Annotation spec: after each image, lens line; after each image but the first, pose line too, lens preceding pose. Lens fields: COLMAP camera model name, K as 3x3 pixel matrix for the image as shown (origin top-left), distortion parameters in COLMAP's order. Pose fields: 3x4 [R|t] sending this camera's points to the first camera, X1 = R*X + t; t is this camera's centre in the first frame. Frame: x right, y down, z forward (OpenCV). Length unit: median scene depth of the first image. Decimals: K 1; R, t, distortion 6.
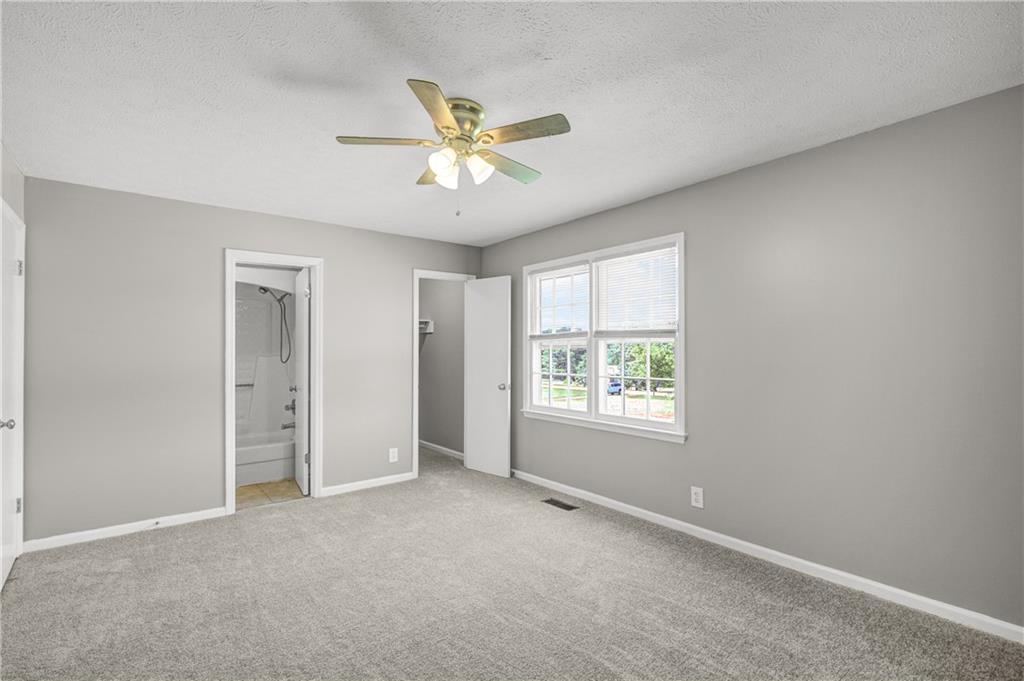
lens RADIAL K [[481.7, 0, 512.7], [0, 481.7, 354.5], [0, 0, 1]] dist [0.000054, -0.000205]
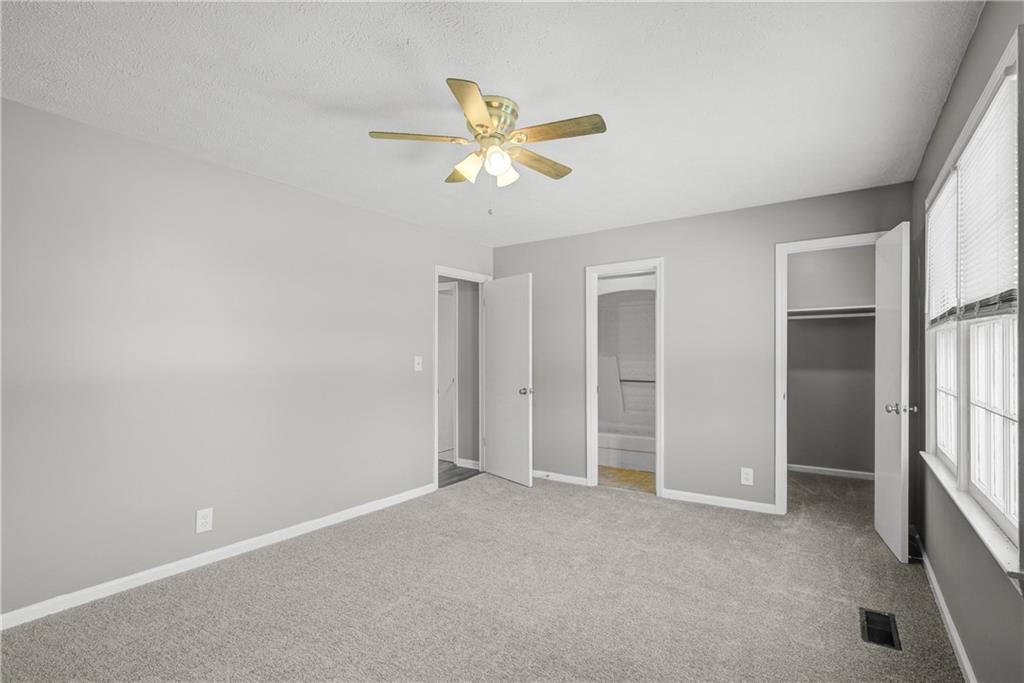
lens RADIAL K [[481.7, 0, 512.7], [0, 481.7, 355.5], [0, 0, 1]] dist [0.000054, -0.000205]
pose [[0.297200, 0.003936, -0.954807, 0.495959], [-0.000477, 0.999992, 0.003974, -0.000682], [0.954815, -0.000726, 0.297200, 0.440278]]
